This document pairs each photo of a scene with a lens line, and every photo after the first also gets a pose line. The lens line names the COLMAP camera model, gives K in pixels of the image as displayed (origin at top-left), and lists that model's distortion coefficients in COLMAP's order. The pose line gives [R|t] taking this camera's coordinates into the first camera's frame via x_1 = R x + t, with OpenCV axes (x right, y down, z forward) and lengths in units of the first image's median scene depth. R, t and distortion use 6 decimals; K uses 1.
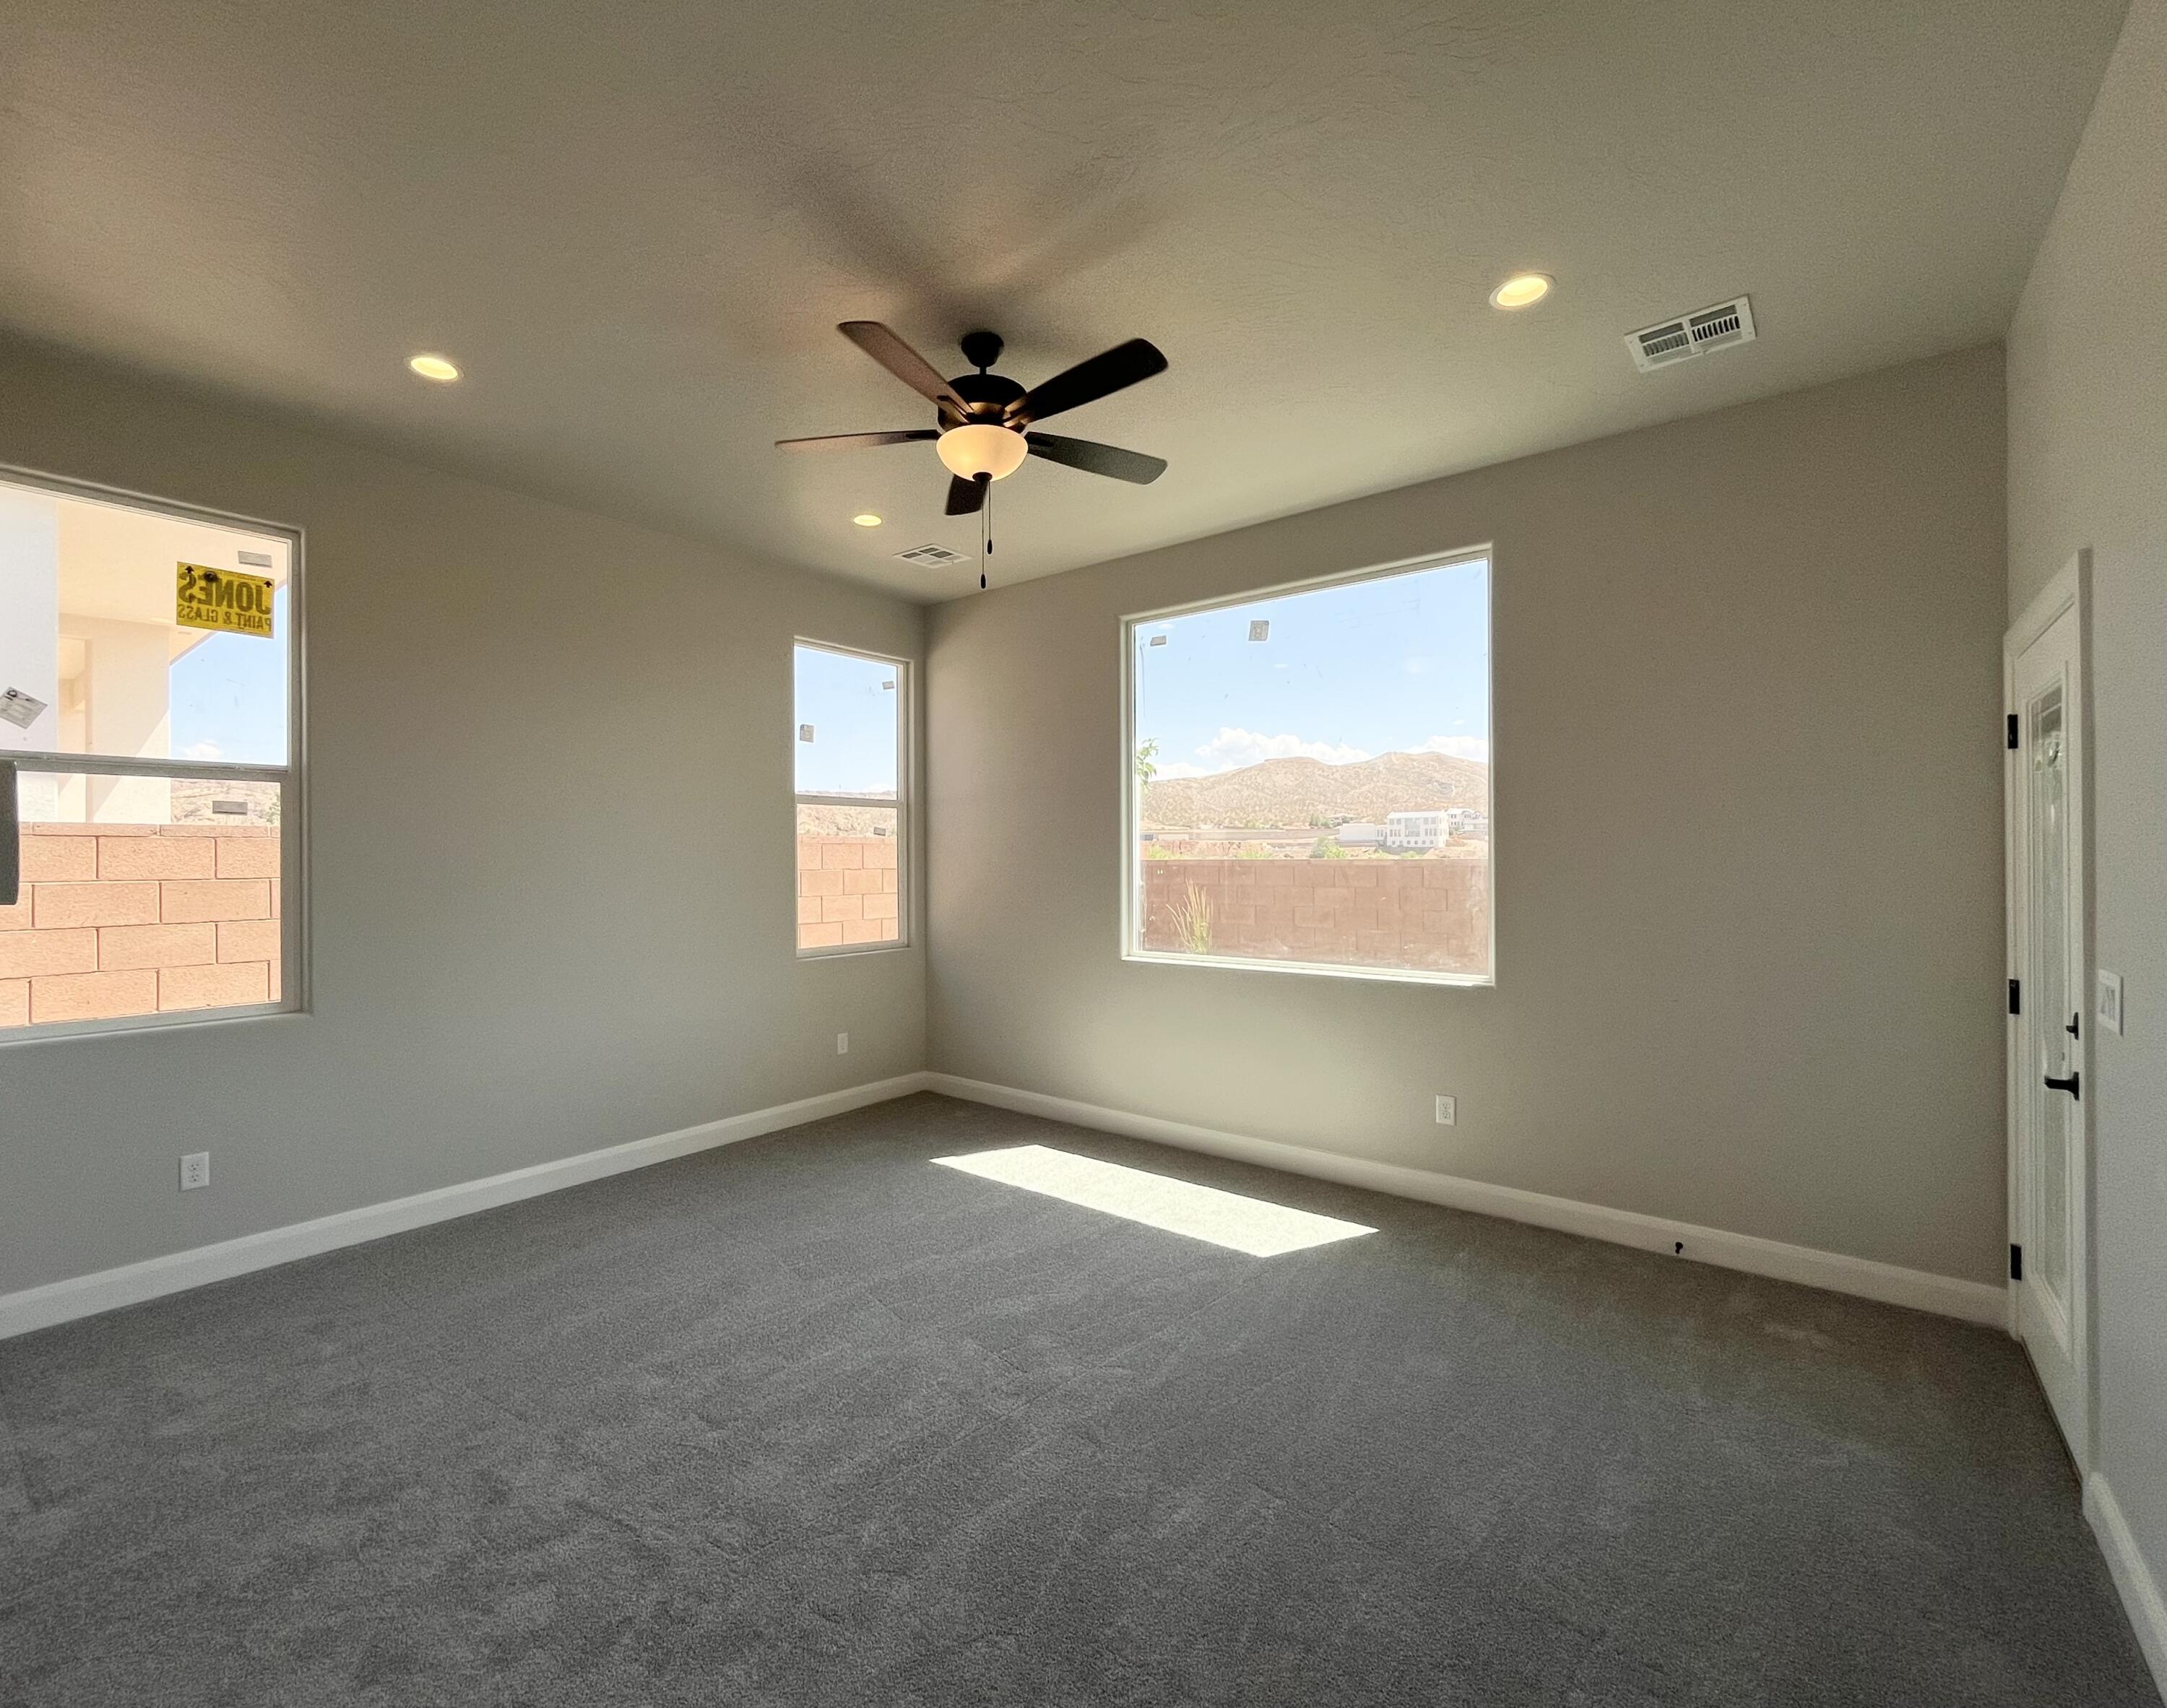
lens RADIAL K [[928.6, 0, 1086.2], [0, 928.6, 885.3], [0, 0, 1]] dist [0.001508, 0.000068]
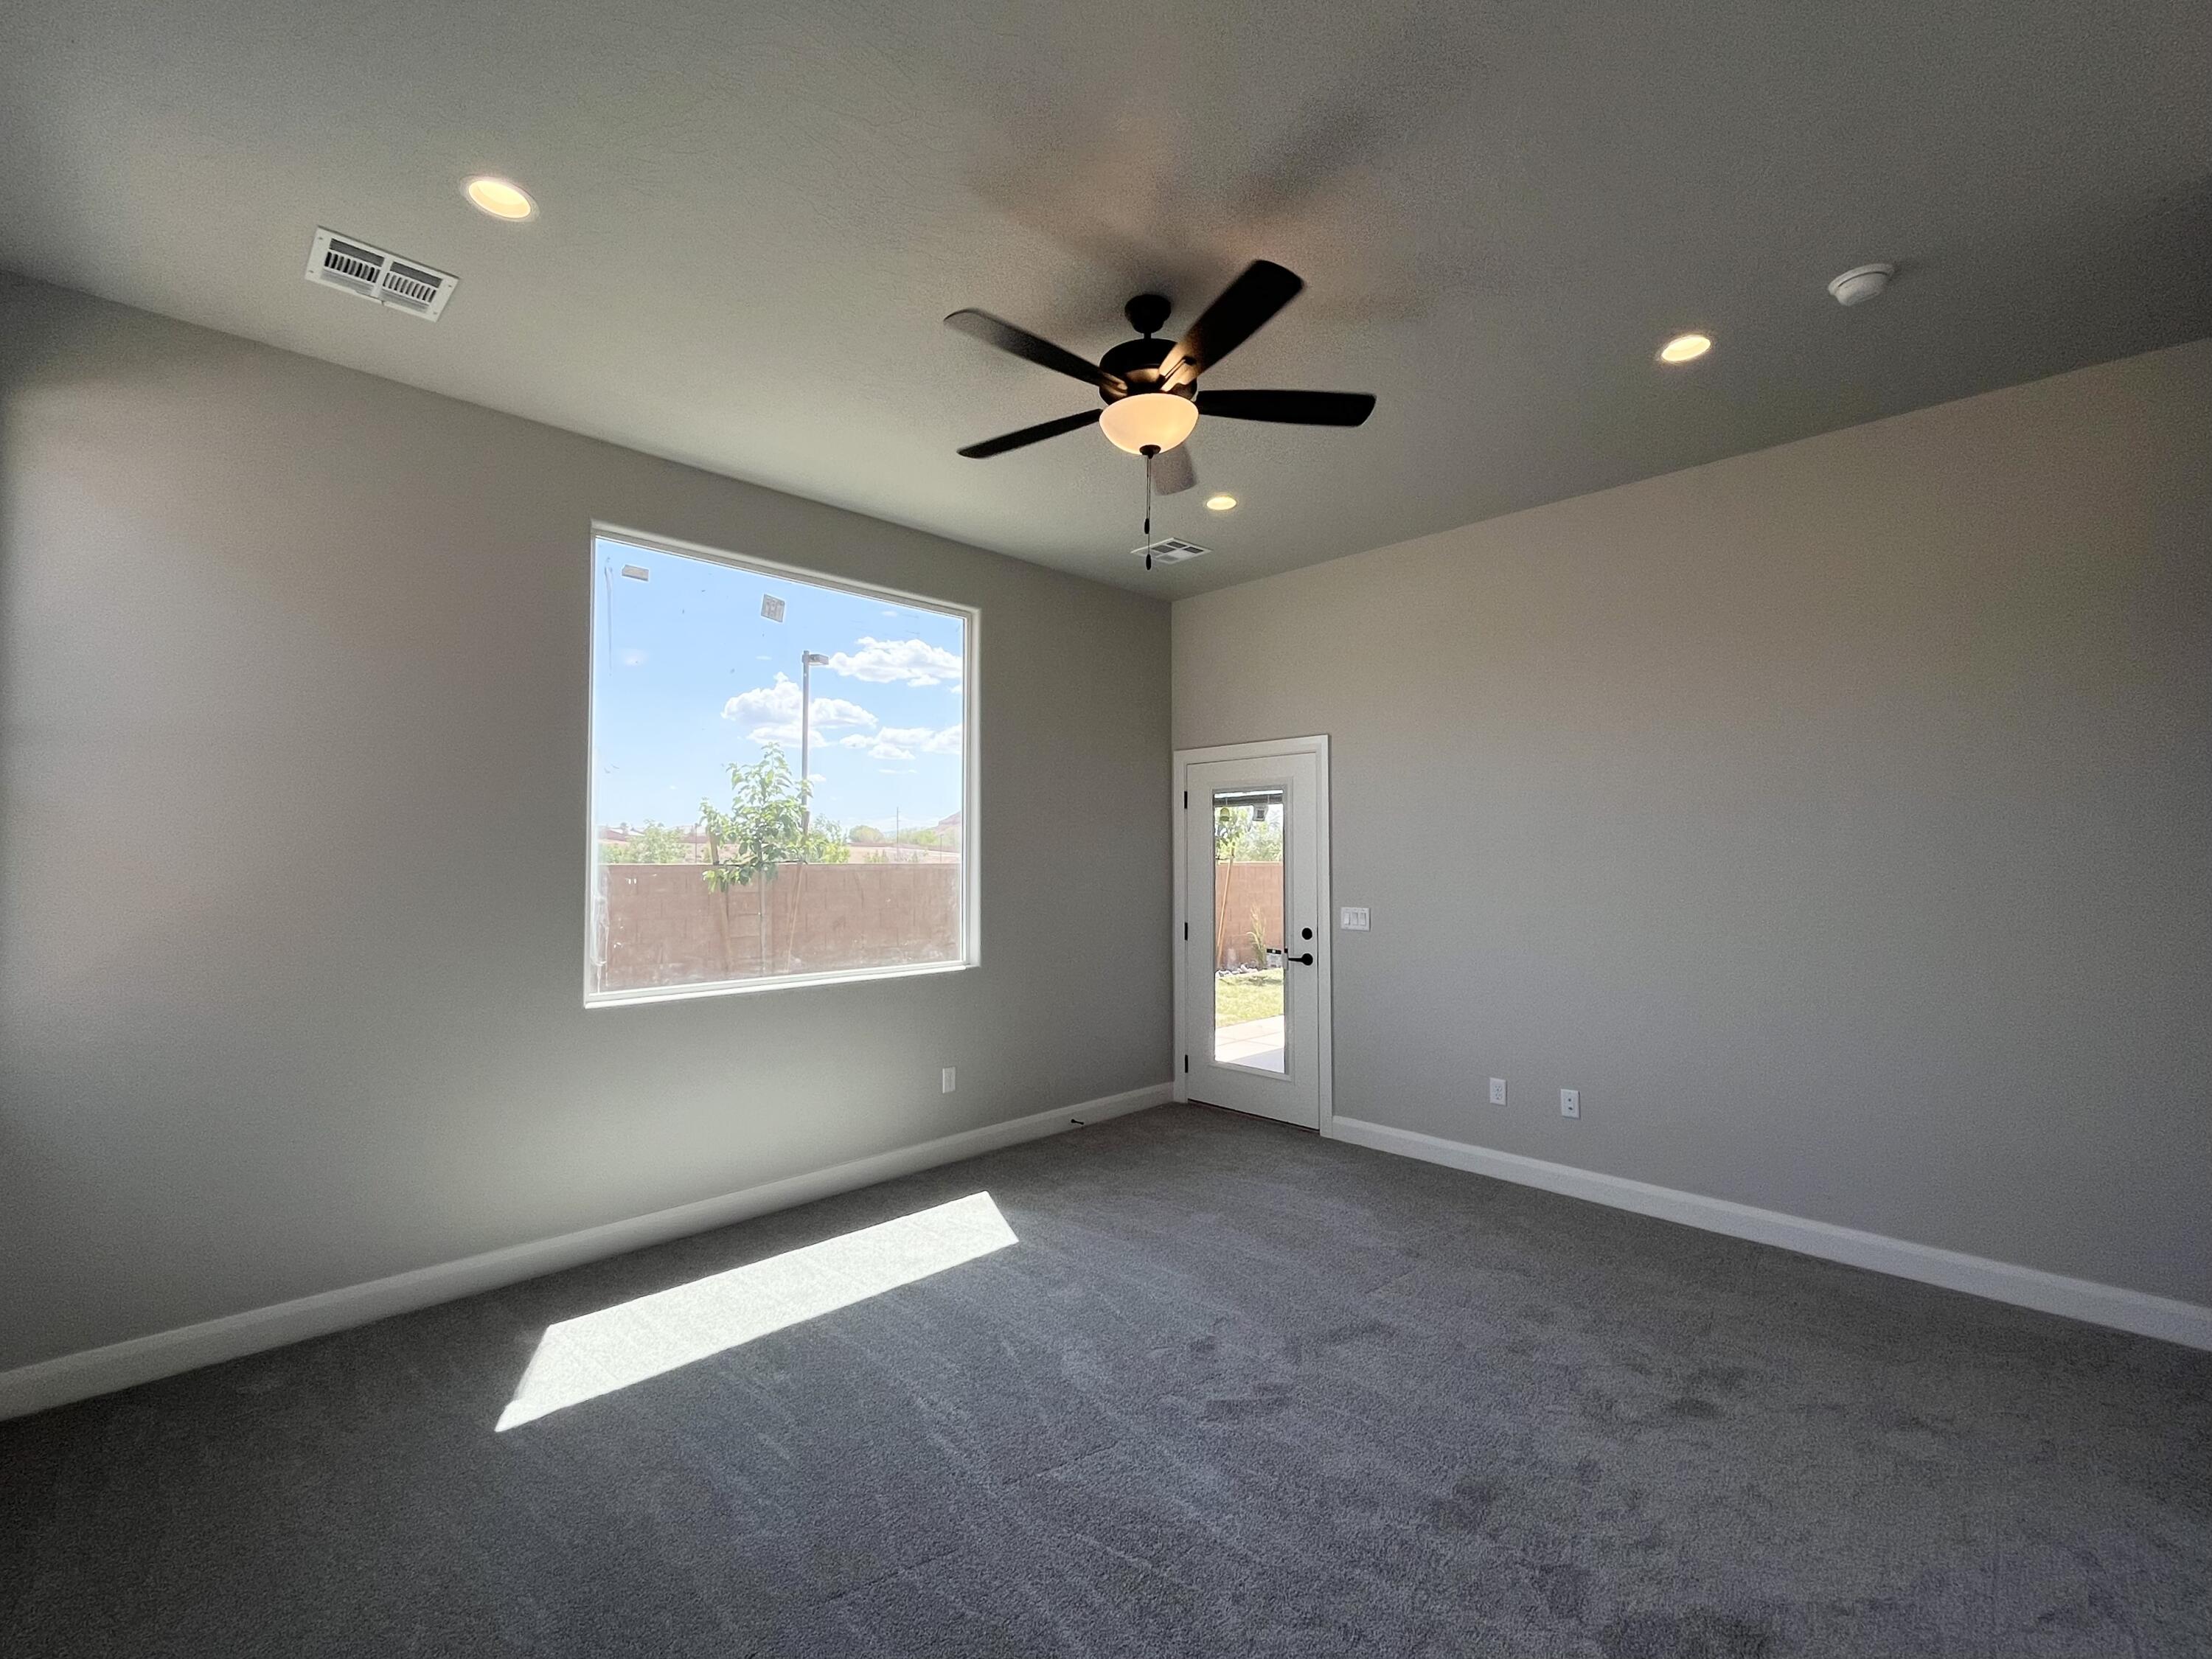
lens RADIAL K [[946.5, 0, 1106.0], [0, 946.5, 829.5], [0, 0, 1]] dist [0.000072, -0.000101]
pose [[0.127805, 0.018082, 0.991635, -0.678991], [0.009175, 0.999769, -0.019412, -0.041137], [-0.991757, 0.011579, 0.127609, 0.572014]]
